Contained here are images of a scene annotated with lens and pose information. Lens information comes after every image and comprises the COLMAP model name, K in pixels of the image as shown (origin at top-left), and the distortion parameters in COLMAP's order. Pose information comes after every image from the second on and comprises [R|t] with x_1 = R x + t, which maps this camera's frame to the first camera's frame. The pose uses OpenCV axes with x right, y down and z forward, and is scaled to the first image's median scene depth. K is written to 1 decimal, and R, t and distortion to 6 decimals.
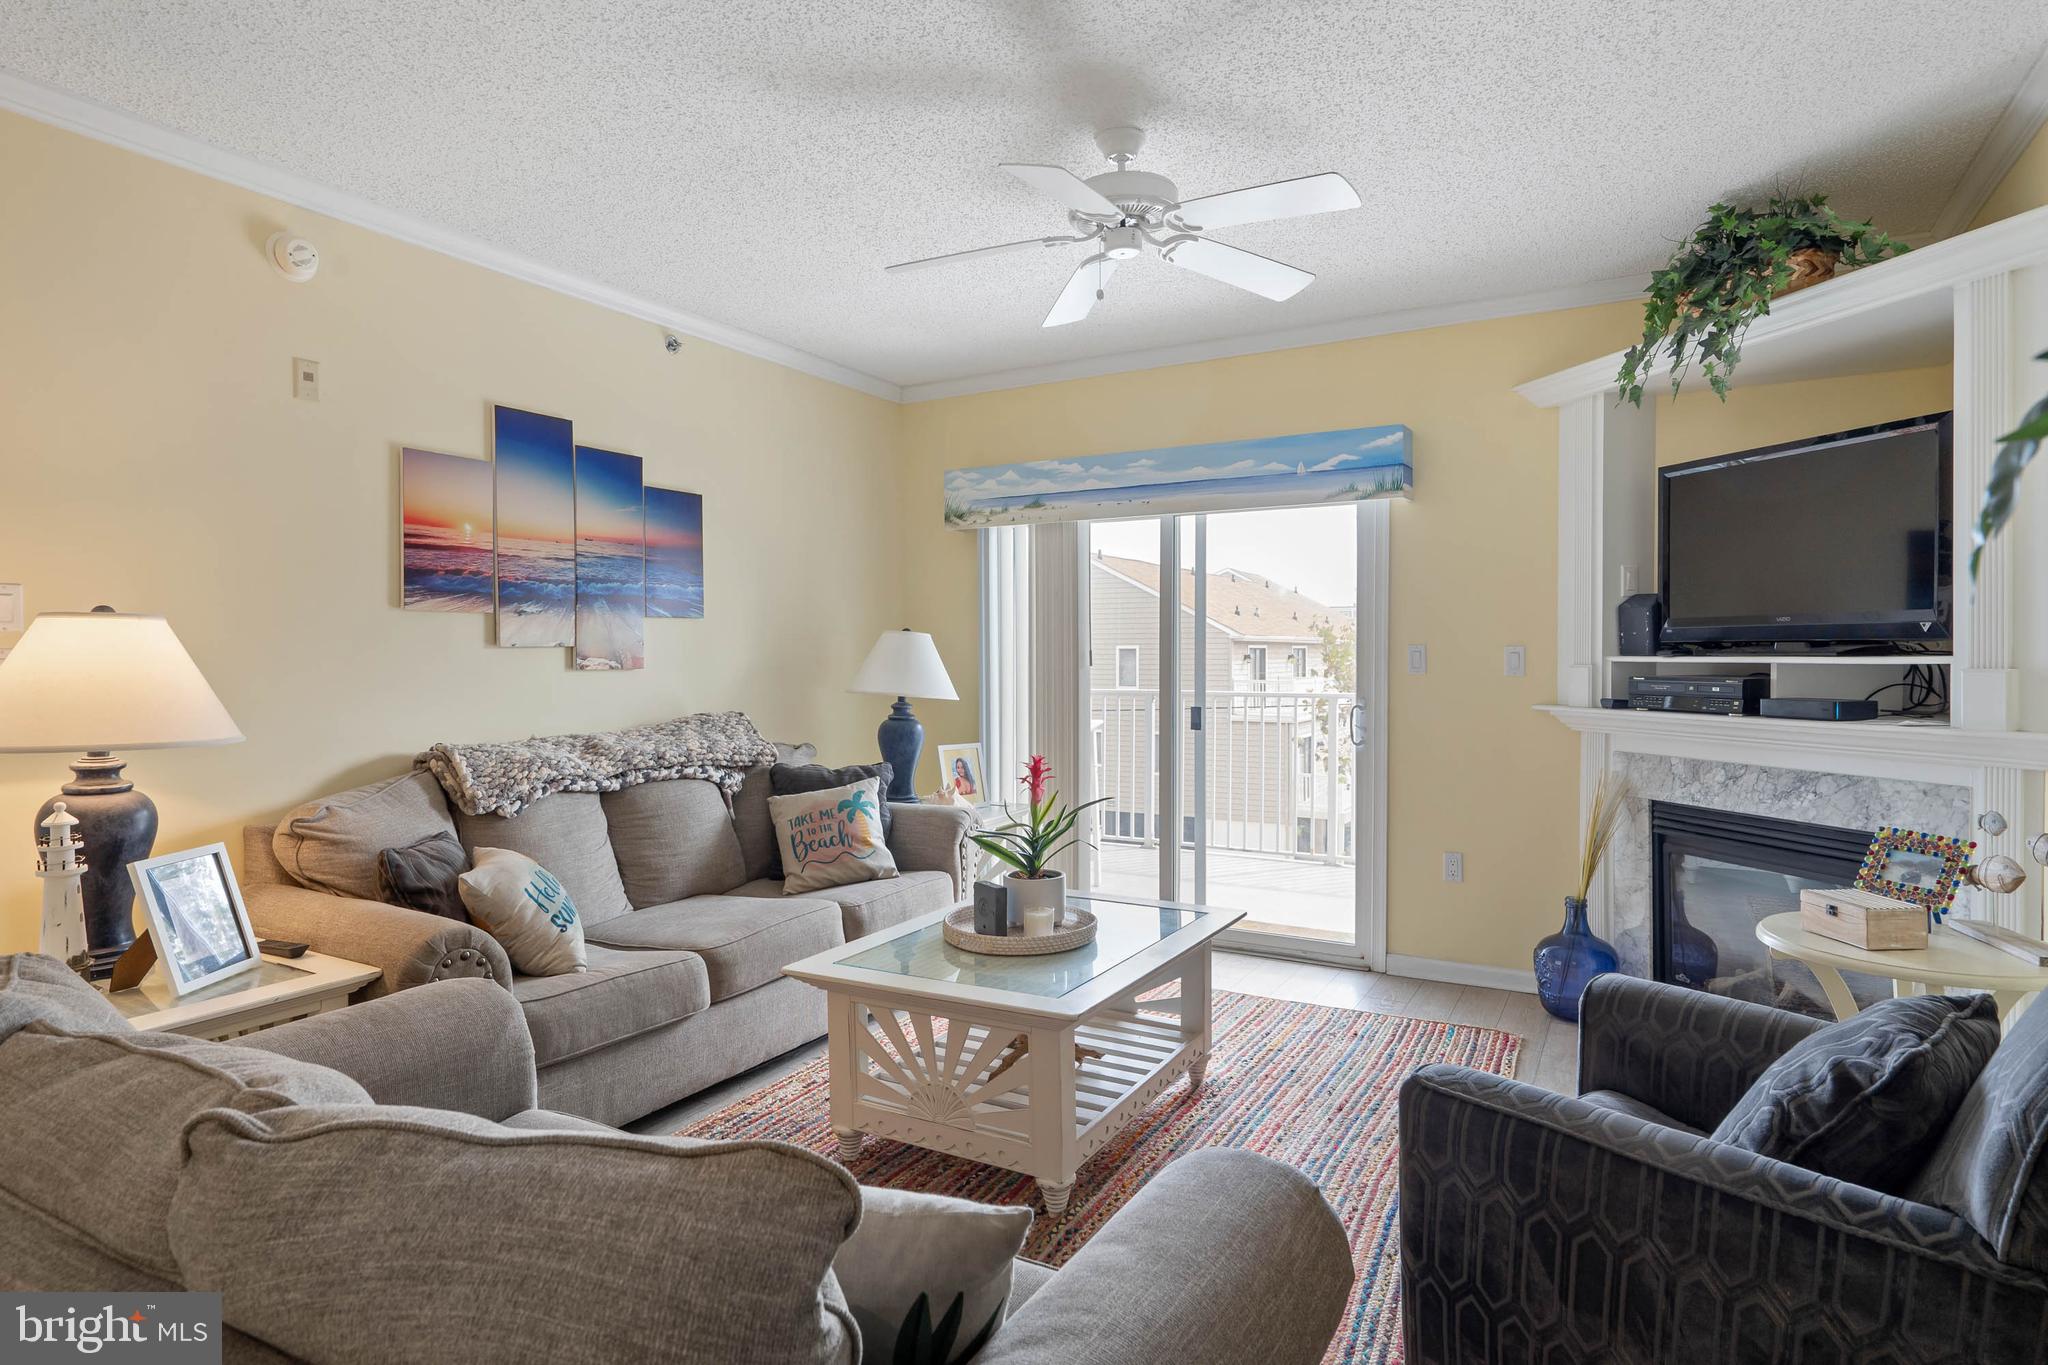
lens RADIAL K [[1110.8, 0, 1016.3], [0, 1110.8, 668.1], [0, 0, 1]] dist [0.004842, 0.000338]
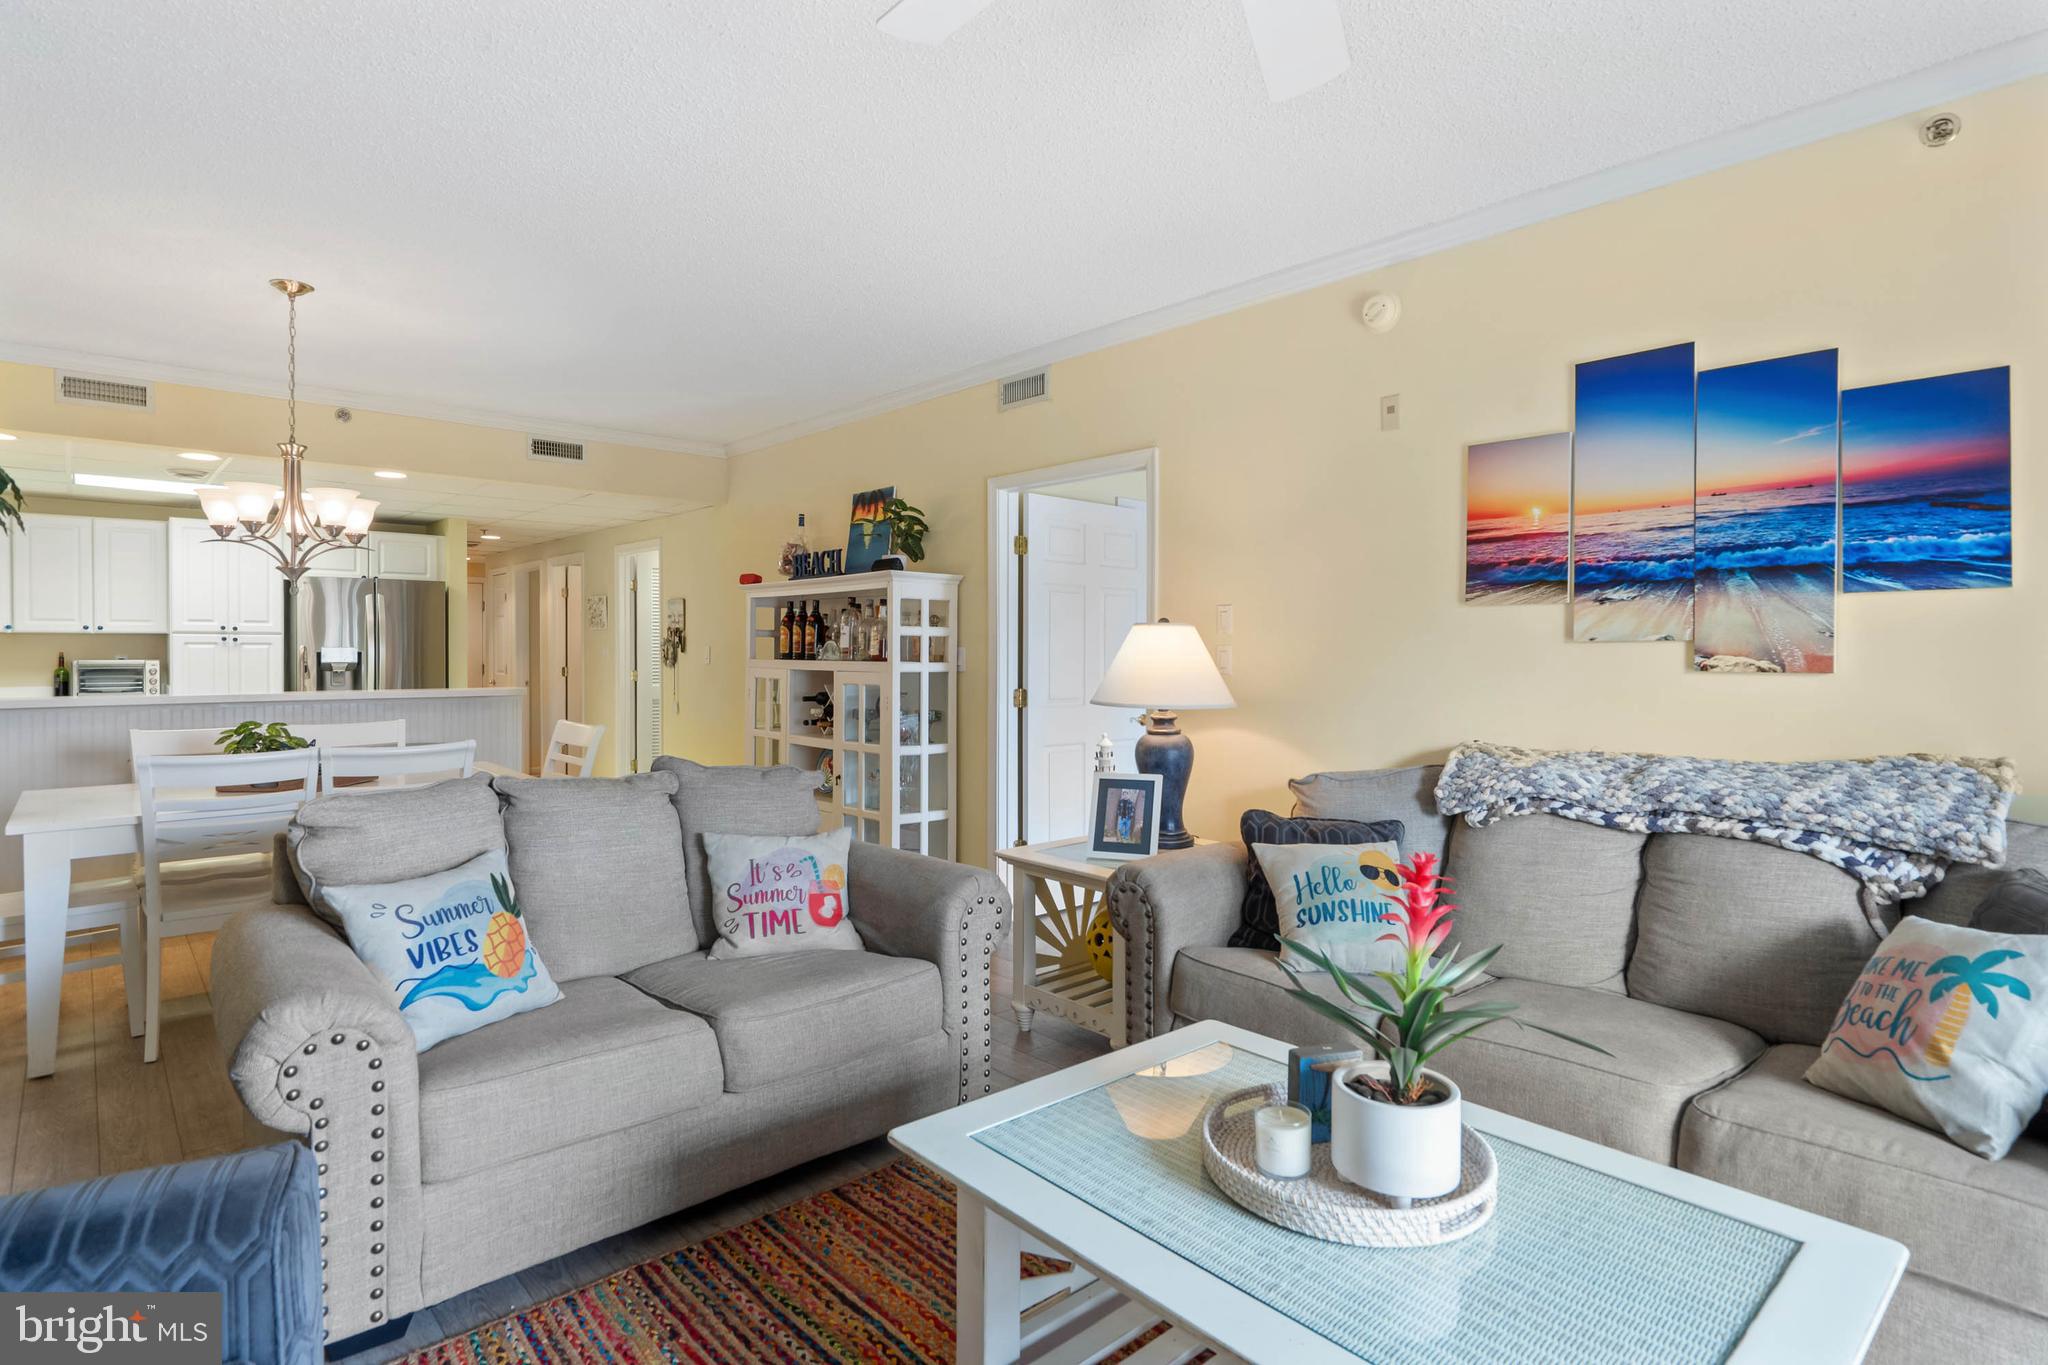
lens RADIAL K [[1045.7, 0, 1024.5], [0, 1045.7, 654.4], [0, 0, 1]] dist [0.001223, 0.000536]
pose [[-0.309209, 0.006297, -0.950973, 0.421500], [-0.015816, 0.999806, 0.011762, -0.010987], [0.950863, 0.018677, -0.309049, 0.792448]]
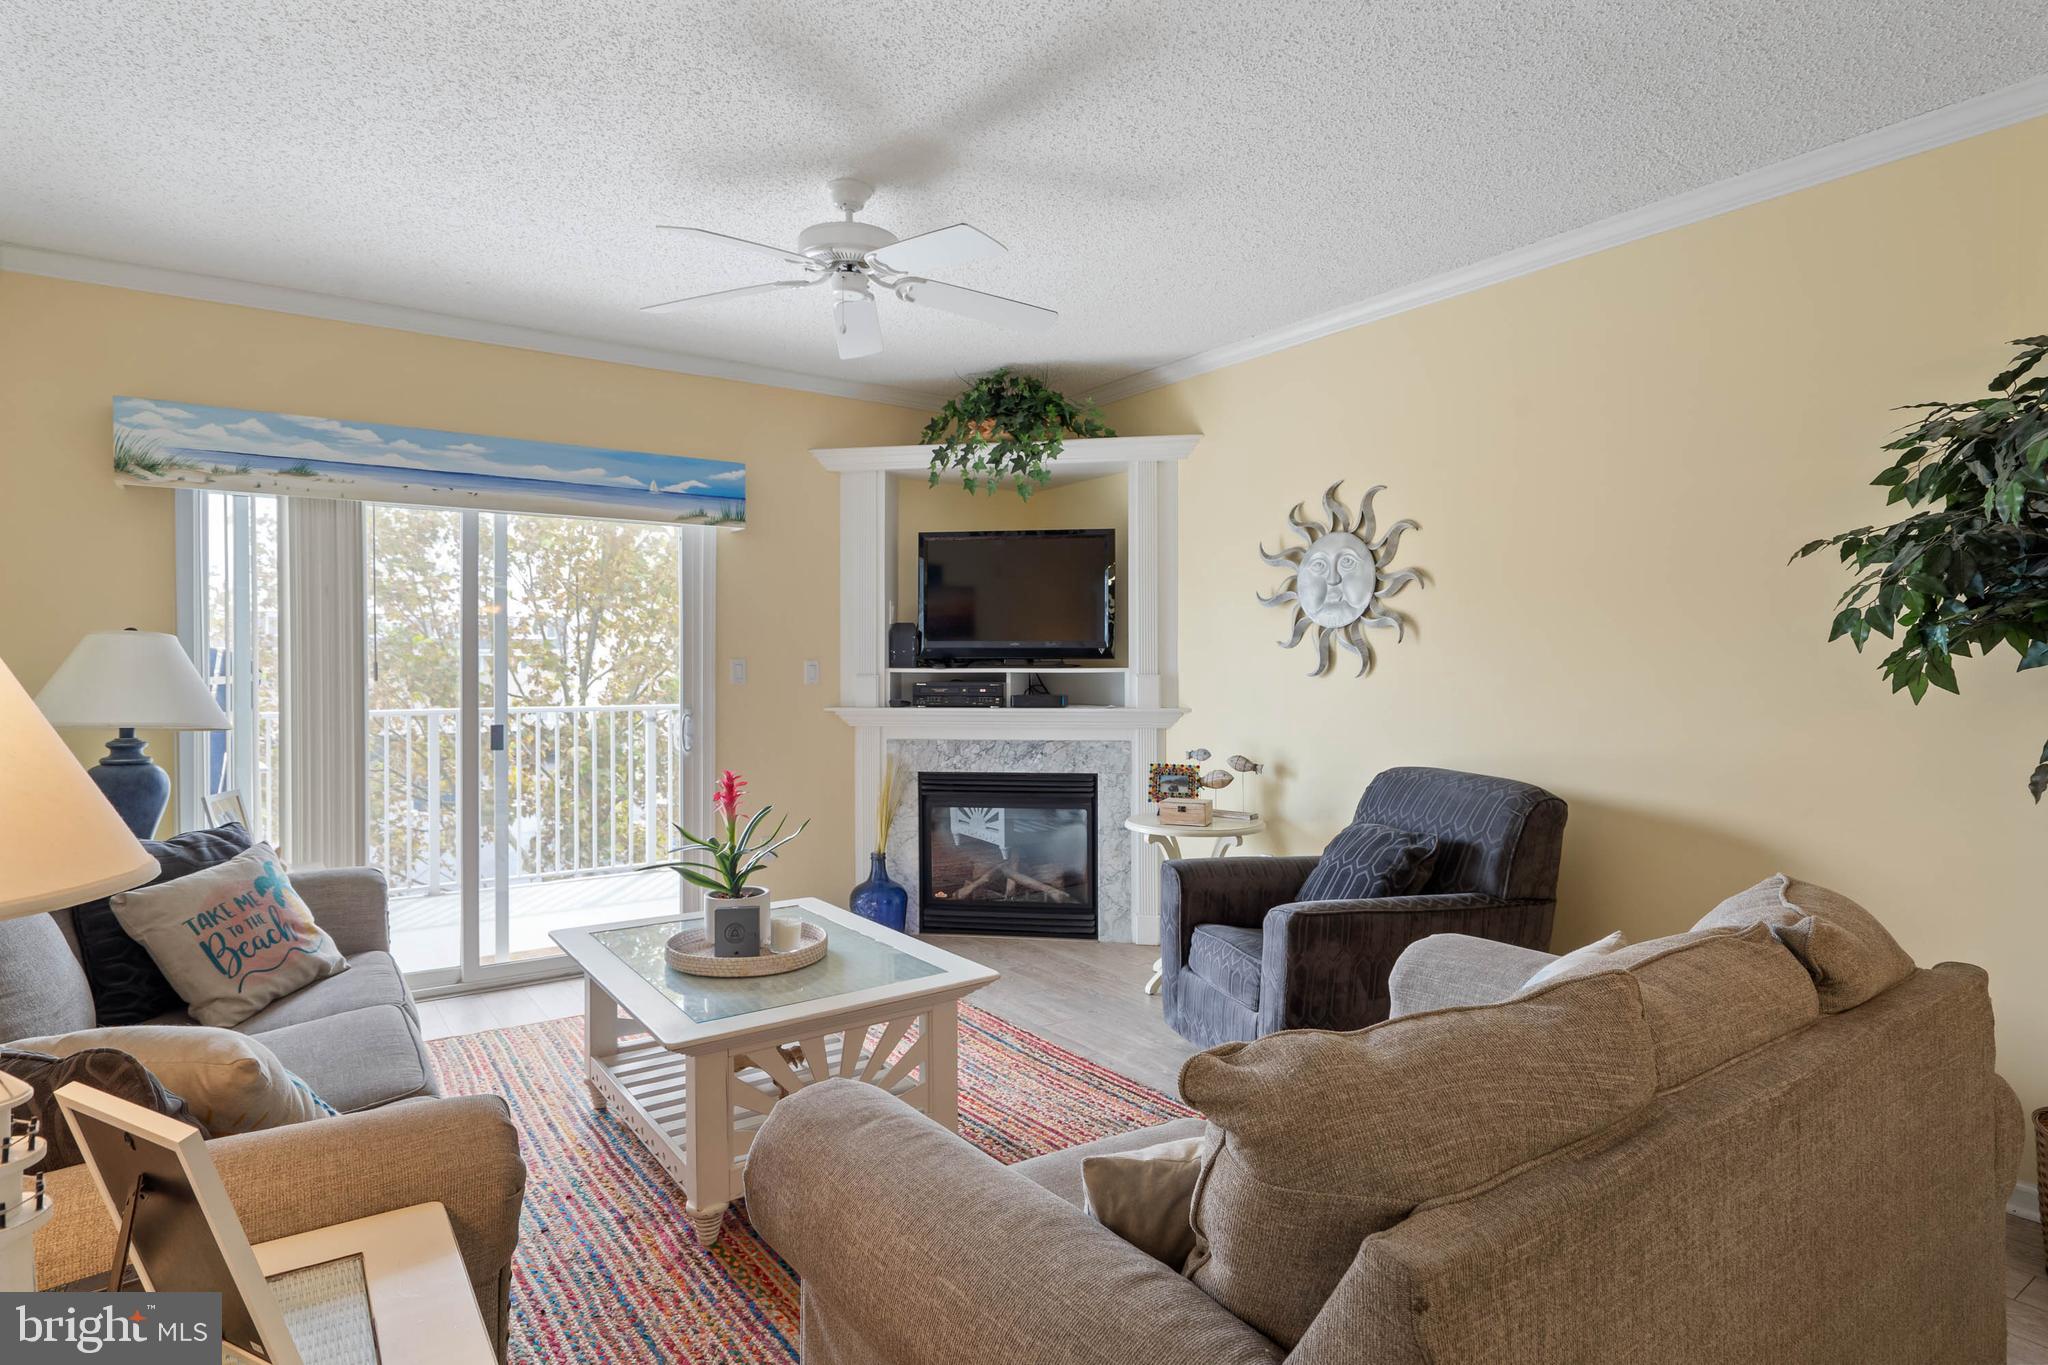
lens RADIAL K [[1095.6, 0, 1030.8], [0, 1095.6, 677.4], [0, 0, 1]] dist [-0.000203, 0.001851]
pose [[0.420824, -0.007438, 0.907112, -0.595855], [0.012207, 0.999922, 0.002535, -0.001119], [-0.907060, 0.010006, 0.420882, 0.293349]]
